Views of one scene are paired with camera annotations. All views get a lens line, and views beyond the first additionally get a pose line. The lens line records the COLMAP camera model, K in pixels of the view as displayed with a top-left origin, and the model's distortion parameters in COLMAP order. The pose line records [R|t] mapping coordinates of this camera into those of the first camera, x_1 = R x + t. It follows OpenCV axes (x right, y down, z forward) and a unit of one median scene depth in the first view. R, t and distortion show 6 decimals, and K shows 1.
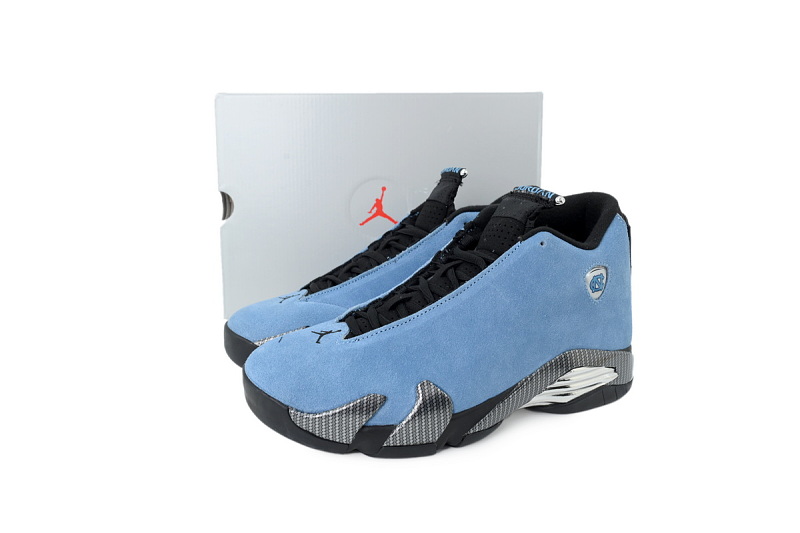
lens RADIAL K [[541.5, 0, 400.0], [0, 541.5, 266.5], [0, 0, 1]] dist [-0.004238, -0.000354]
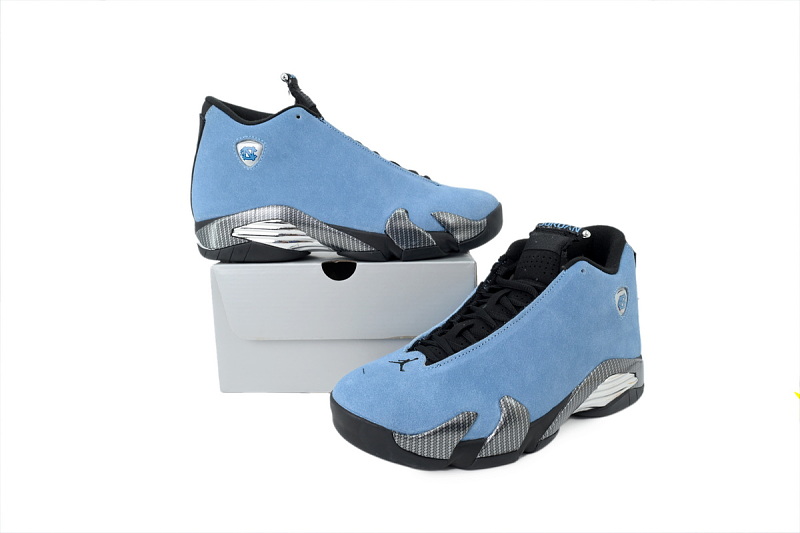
lens RADIAL K [[541.5, 0, 400.0], [0, 541.5, 266.5], [0, 0, 1]] dist [-0.004238, -0.000354]
pose [[0.982704, -0.045931, 0.179394, -0.344635], [0.056606, 0.996889, -0.054845, -0.010123], [-0.176317, 0.064051, 0.982247, -0.091241]]
